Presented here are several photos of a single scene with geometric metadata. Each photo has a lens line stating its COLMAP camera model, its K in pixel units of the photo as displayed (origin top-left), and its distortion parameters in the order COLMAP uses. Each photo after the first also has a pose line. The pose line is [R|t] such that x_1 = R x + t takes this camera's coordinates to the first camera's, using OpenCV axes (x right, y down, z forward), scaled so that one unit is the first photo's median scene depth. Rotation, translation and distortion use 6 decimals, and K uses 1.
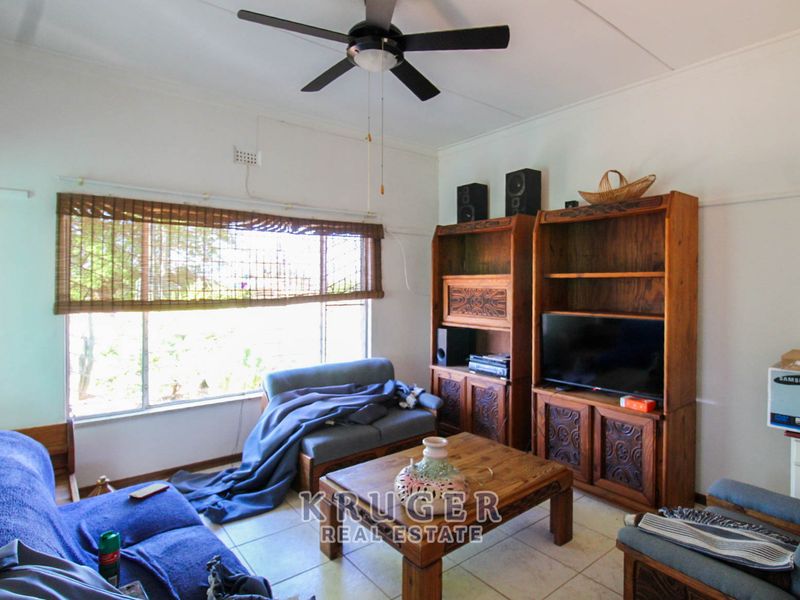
lens RADIAL K [[445.6, 0, 399.6], [0, 445.6, 286.3], [0, 0, 1]] dist [0.003277, -0.017015]
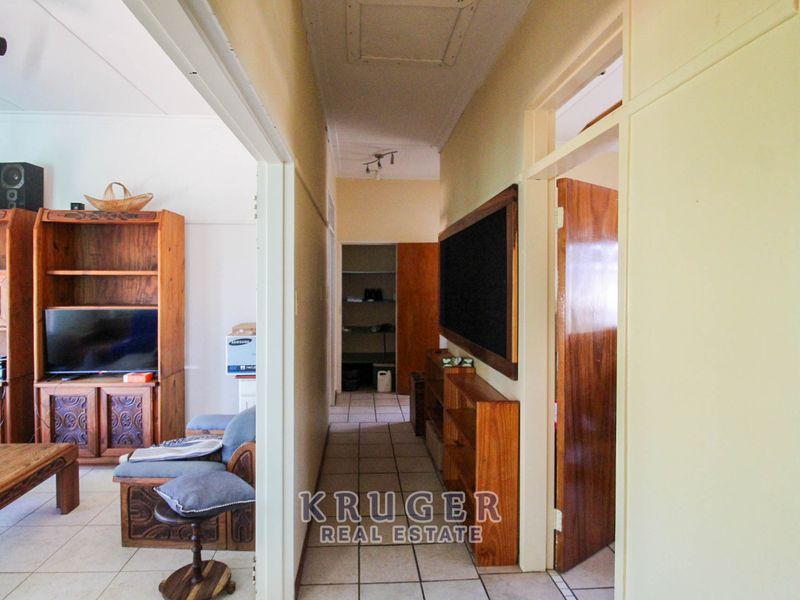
lens RADIAL K [[445.6, 0, 399.6], [0, 445.6, 286.3], [0, 0, 1]] dist [0.003277, -0.017015]
pose [[0.562558, -0.008635, 0.826713, -0.071910], [0.001730, 0.999956, 0.009268, 0.000300], [-0.826756, -0.003784, 0.562547, -0.277204]]
